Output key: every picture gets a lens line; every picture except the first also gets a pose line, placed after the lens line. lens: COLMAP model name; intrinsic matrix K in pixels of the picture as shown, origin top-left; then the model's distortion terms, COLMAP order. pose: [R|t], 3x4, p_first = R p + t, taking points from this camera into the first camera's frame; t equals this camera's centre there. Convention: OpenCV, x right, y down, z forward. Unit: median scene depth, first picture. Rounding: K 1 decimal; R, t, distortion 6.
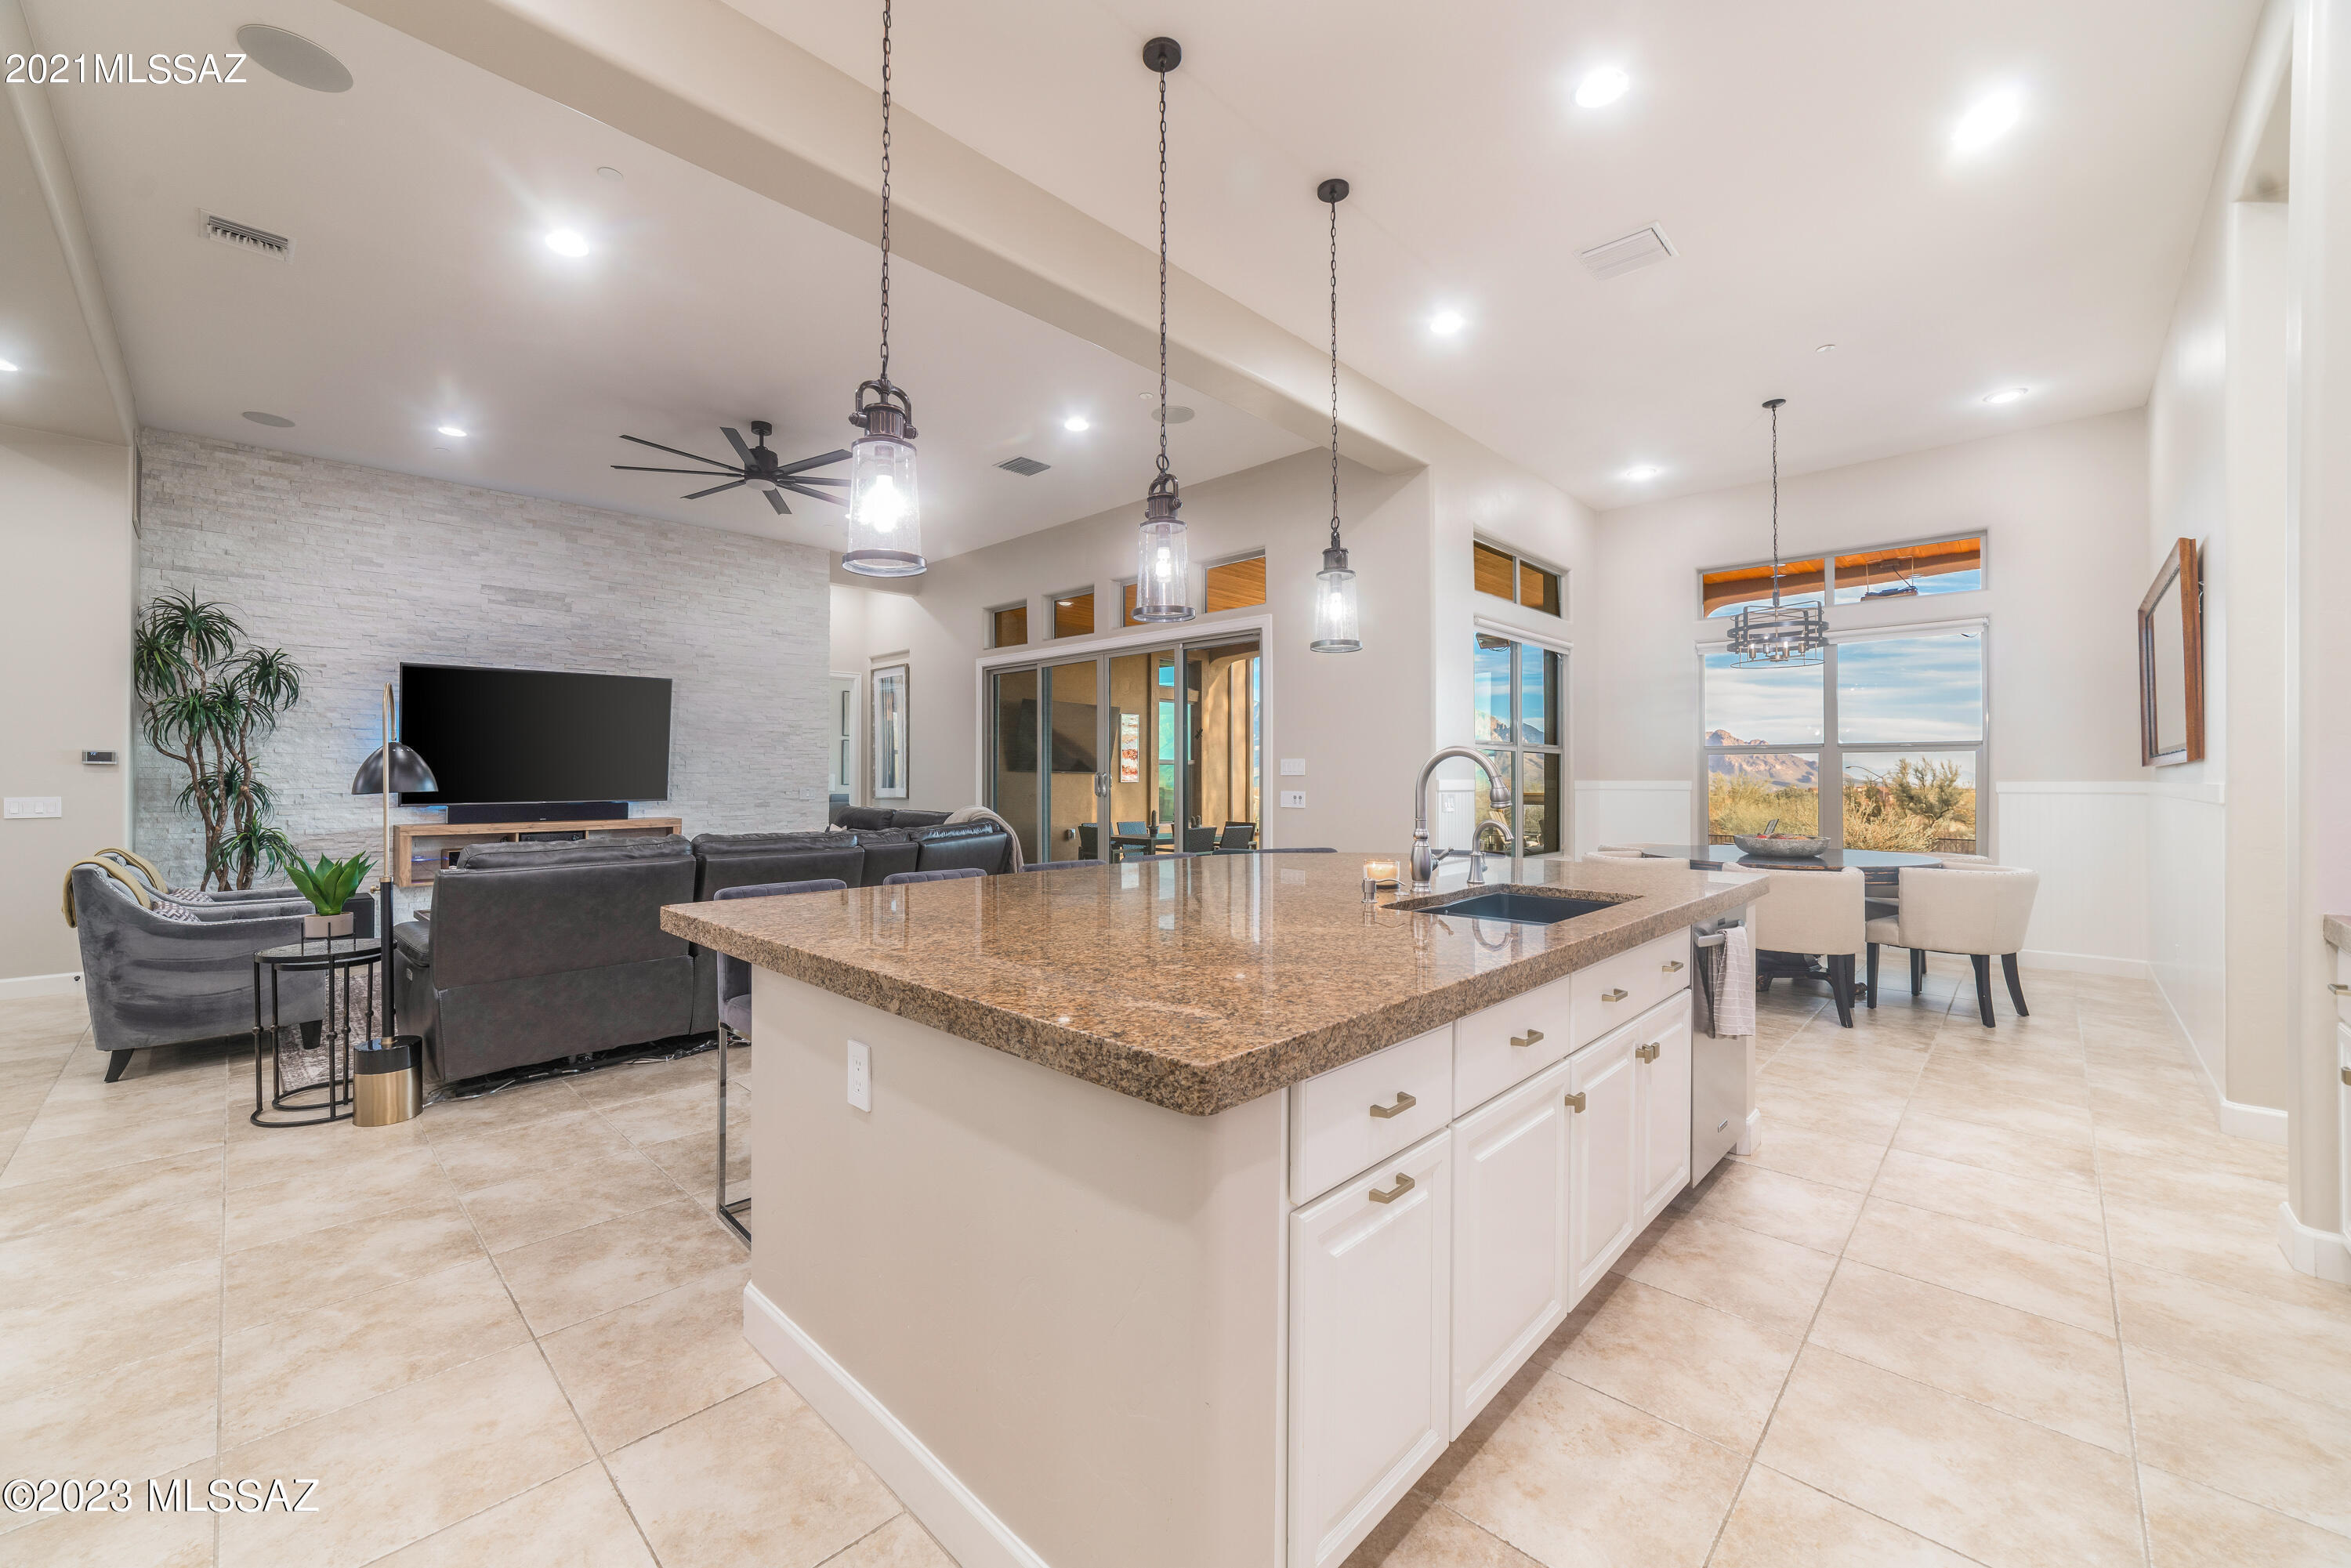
lens RADIAL K [[914.9, 0, 1171.1], [0, 914.9, 784.2], [0, 0, 1]] dist [-0.007757, 0.001144]
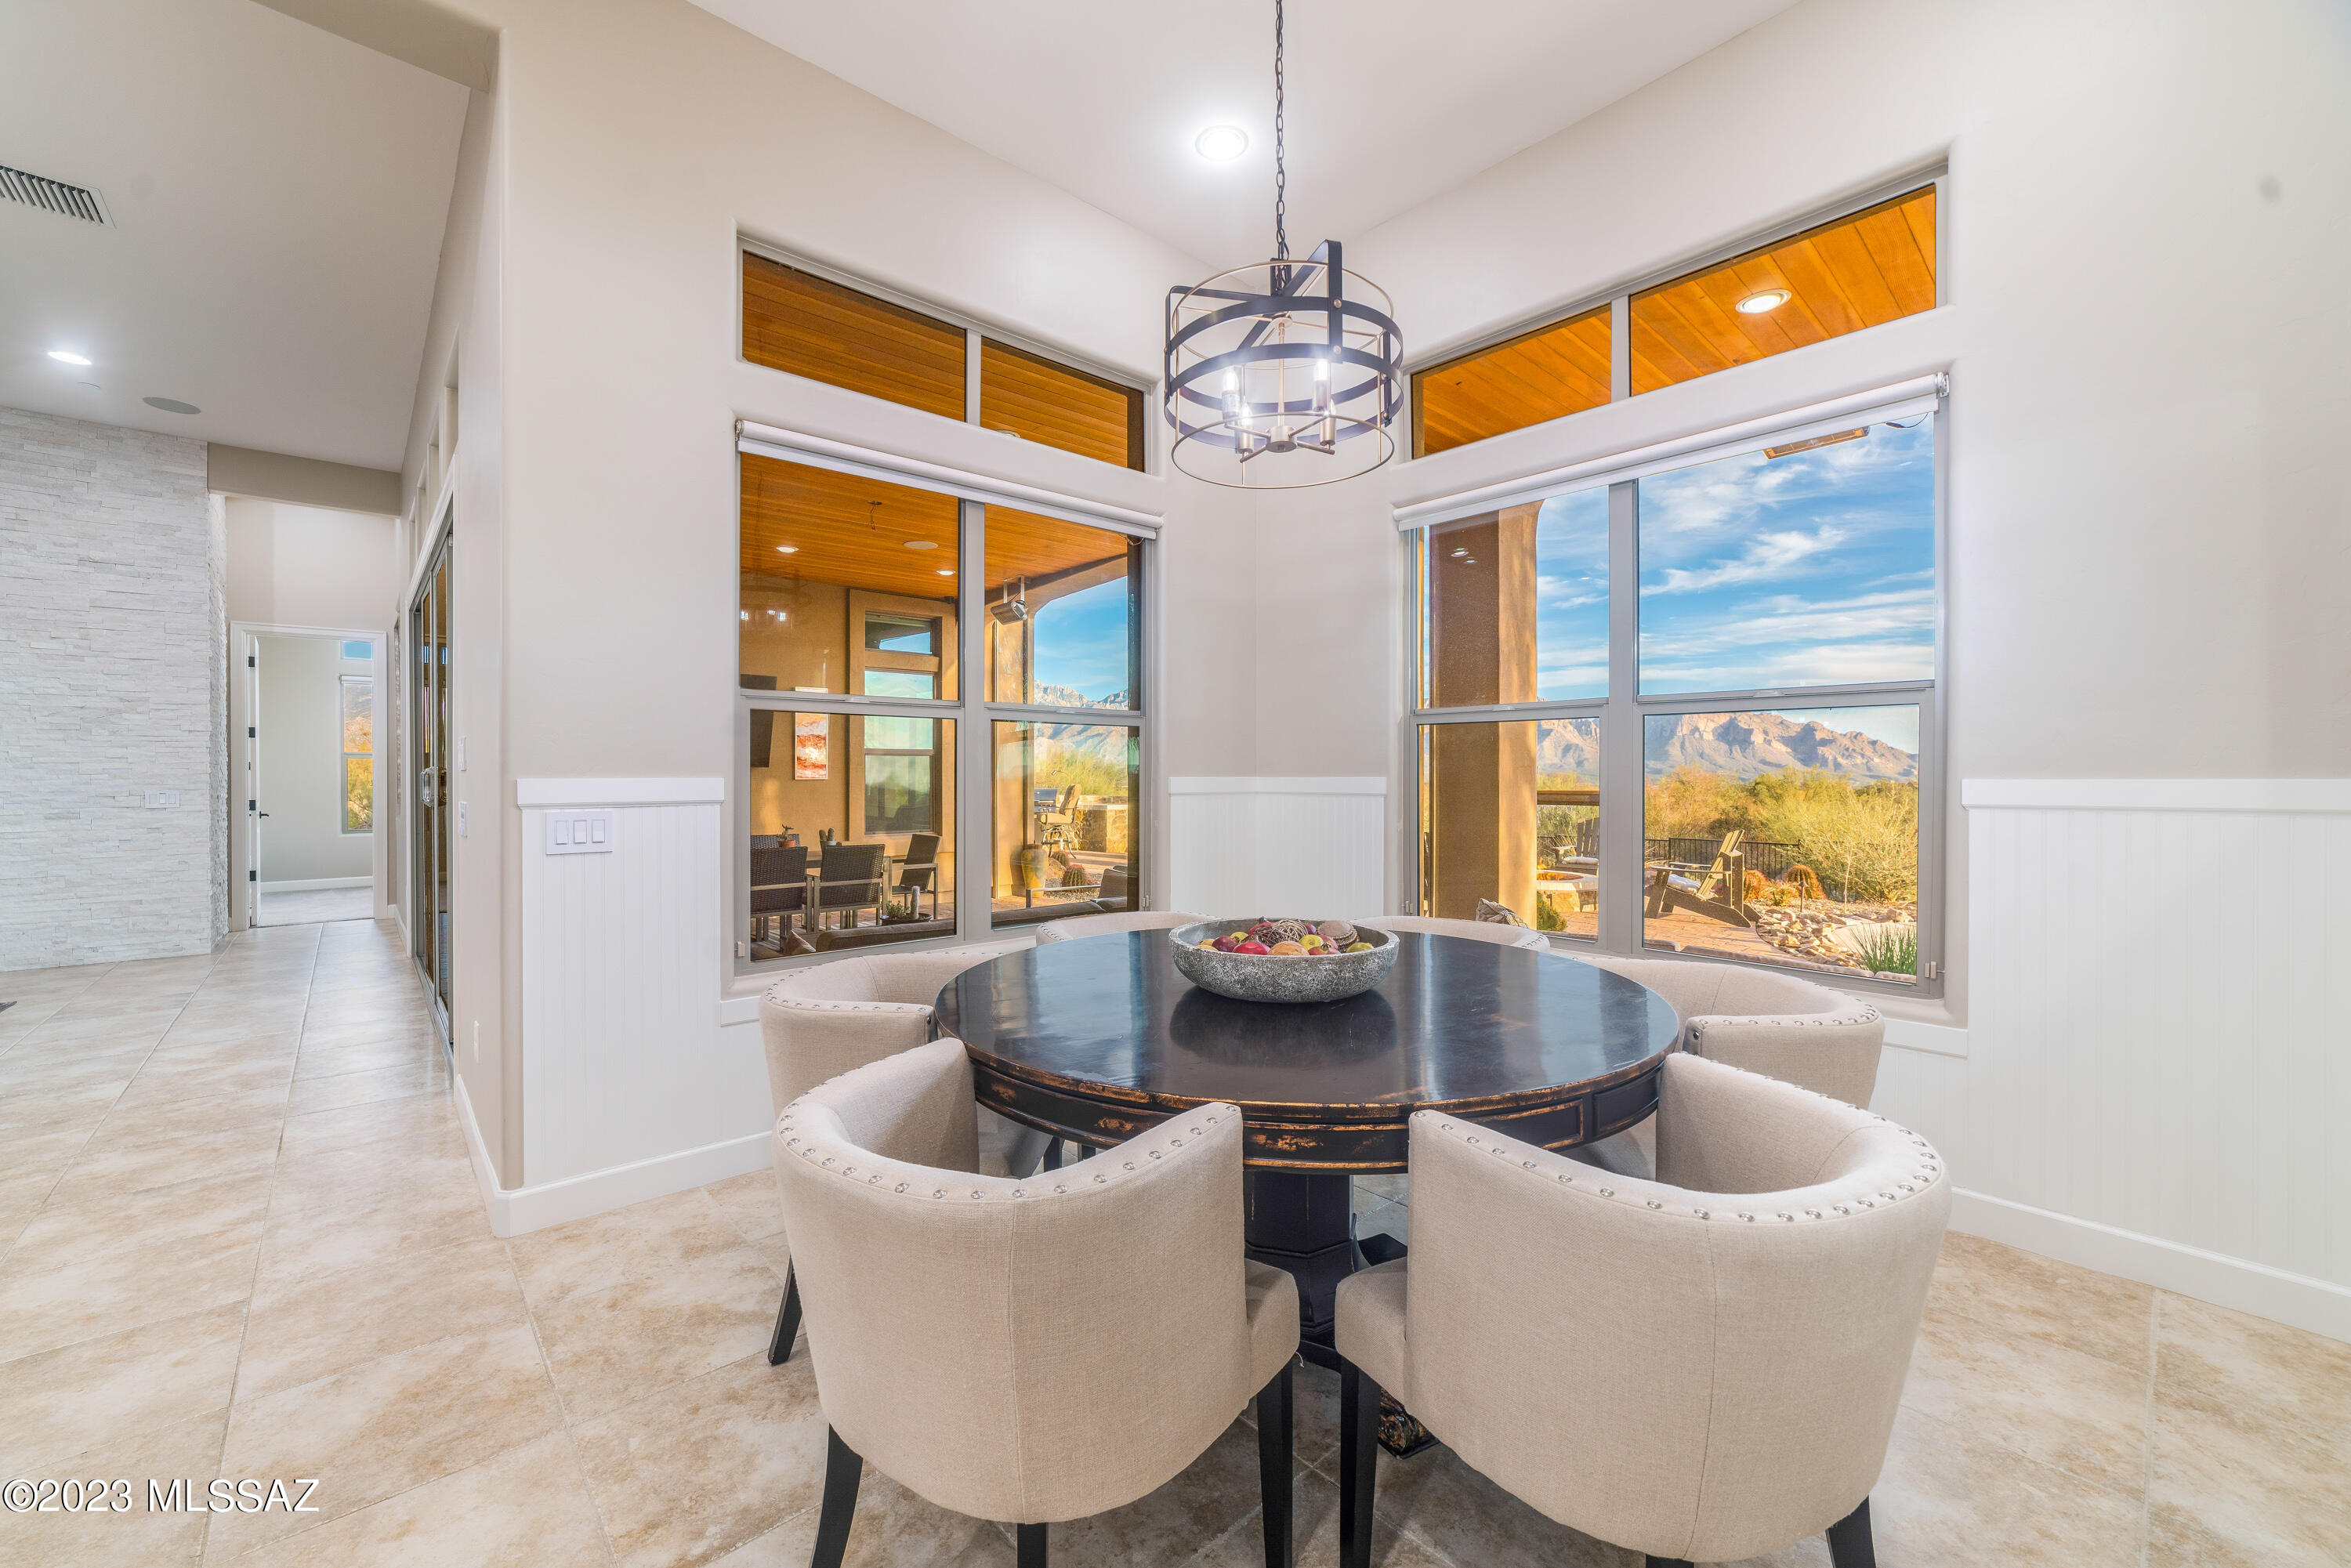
lens RADIAL K [[914.9, 0, 1152.2], [0, 914.9, 778.5], [0, 0, 1]] dist [-0.007757, 0.001144]
pose [[0.997332, -0.003117, -0.072934, 0.561589], [0.002997, 0.999994, -0.001761, -0.002206], [0.072939, 0.001537, 0.997335, 0.557749]]
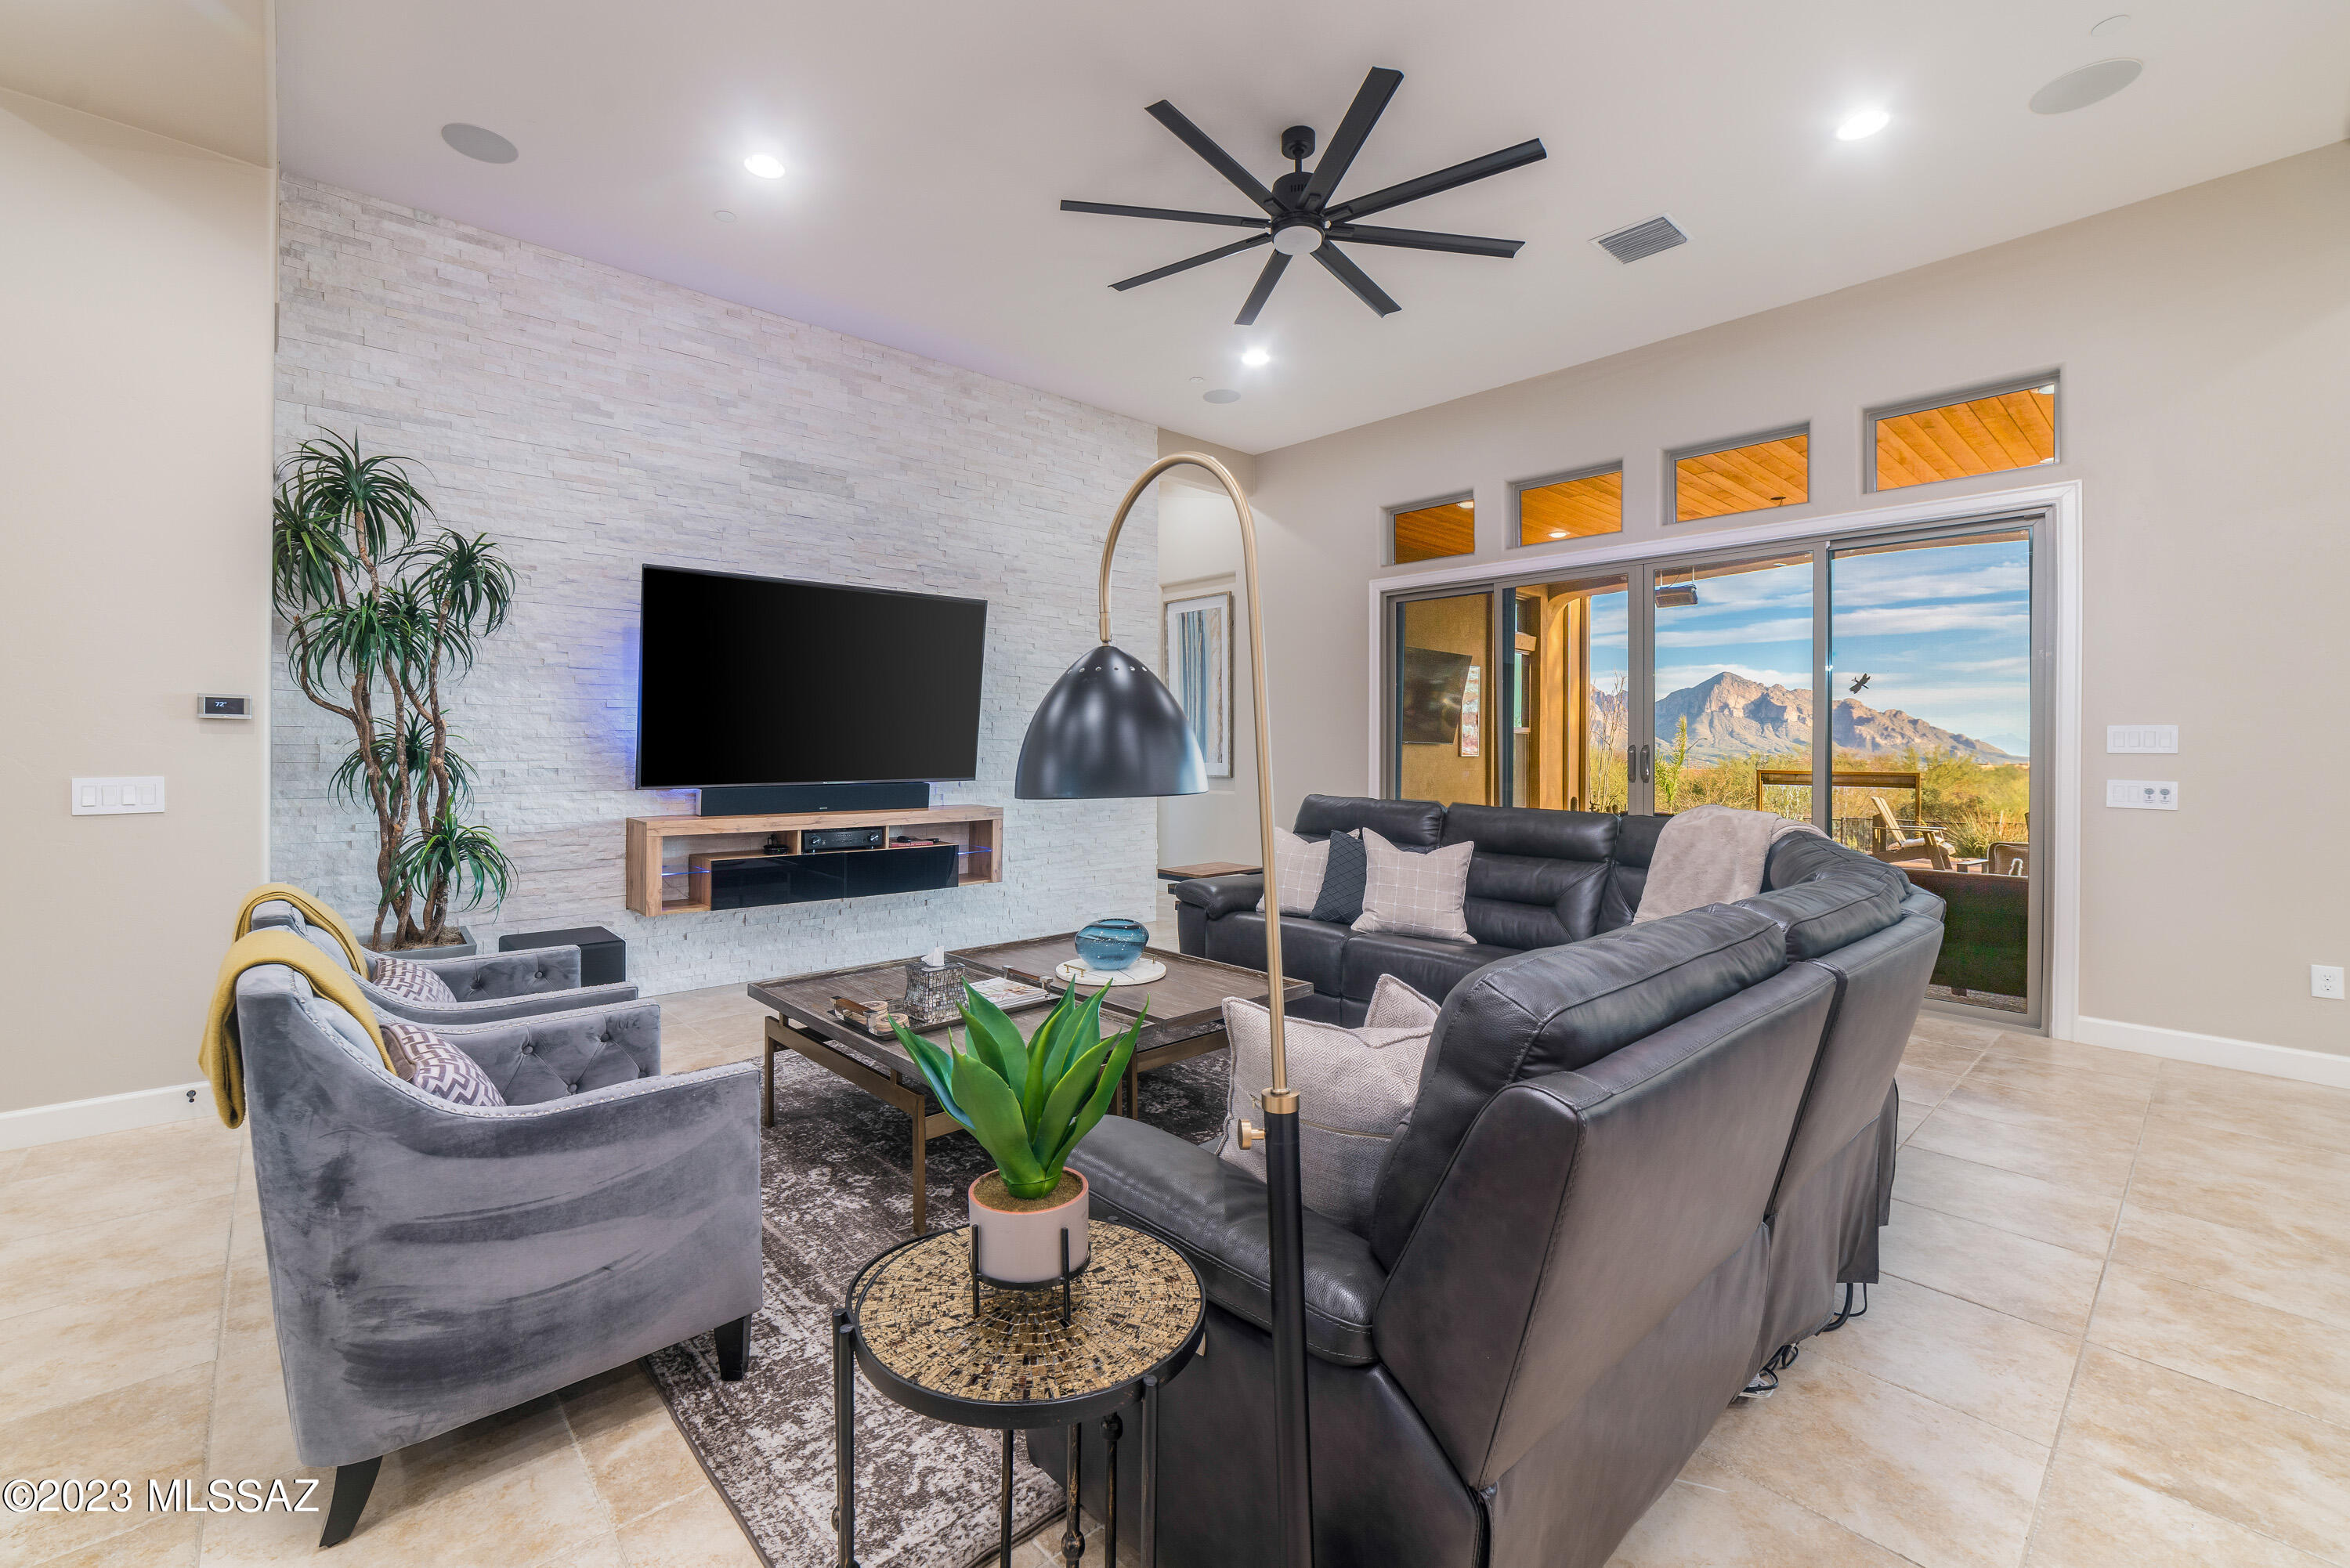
lens RADIAL K [[997.2, 0, 1185.6], [0, 997.2, 765.1], [0, 0, 1]] dist [-0.008560, -0.000579]
pose [[0.997845, 0.008723, -0.065030, -0.442760], [-0.008118, 0.999921, 0.009568, -0.002828], [0.065108, -0.009019, 0.997837, 0.344767]]
